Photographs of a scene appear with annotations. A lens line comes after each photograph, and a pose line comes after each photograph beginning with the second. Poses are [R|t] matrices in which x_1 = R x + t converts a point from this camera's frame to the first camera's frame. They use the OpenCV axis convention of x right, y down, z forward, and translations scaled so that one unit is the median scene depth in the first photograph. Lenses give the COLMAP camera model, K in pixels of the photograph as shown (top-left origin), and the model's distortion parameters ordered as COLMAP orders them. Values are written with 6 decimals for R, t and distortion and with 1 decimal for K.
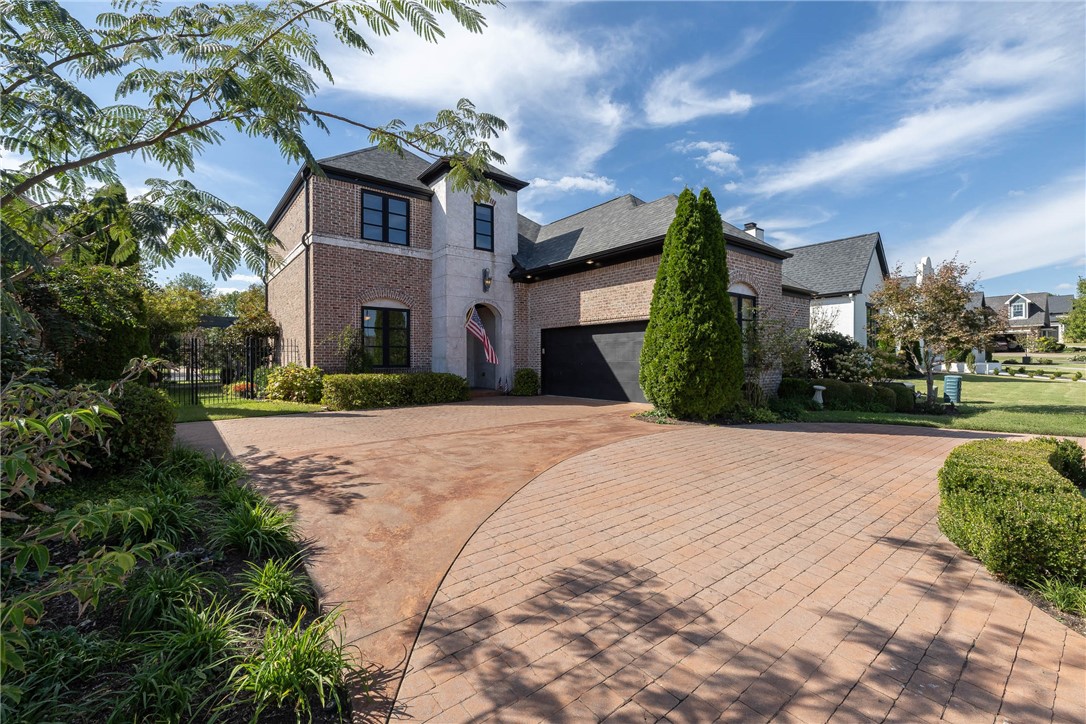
lens RADIAL K [[468.5, 0, 529.5], [0, 468.5, 351.8], [0, 0, 1]] dist [-0.001282, 0.001178]
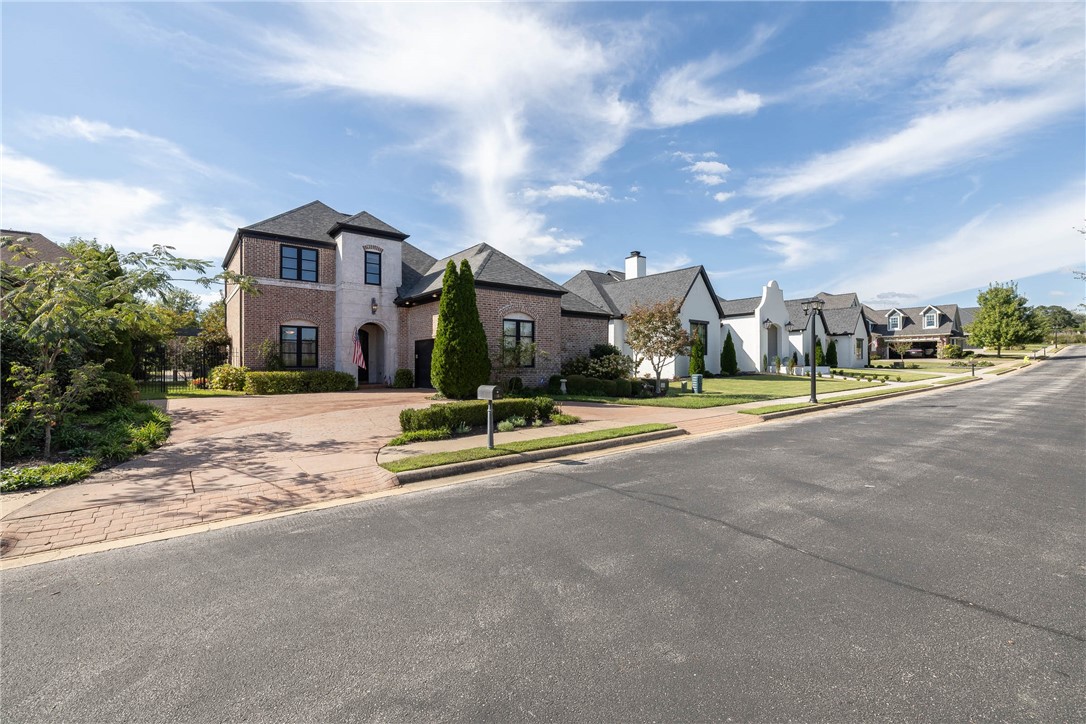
lens RADIAL K [[468.5, 0, 533.3], [0, 468.5, 362.0], [0, 0, 1]] dist [-0.001282, 0.001178]
pose [[0.999957, 0.001768, 0.009091, 0.375114], [-0.001868, 0.999938, 0.010966, -0.001451], [-0.009071, -0.010983, 0.999899, -0.413599]]
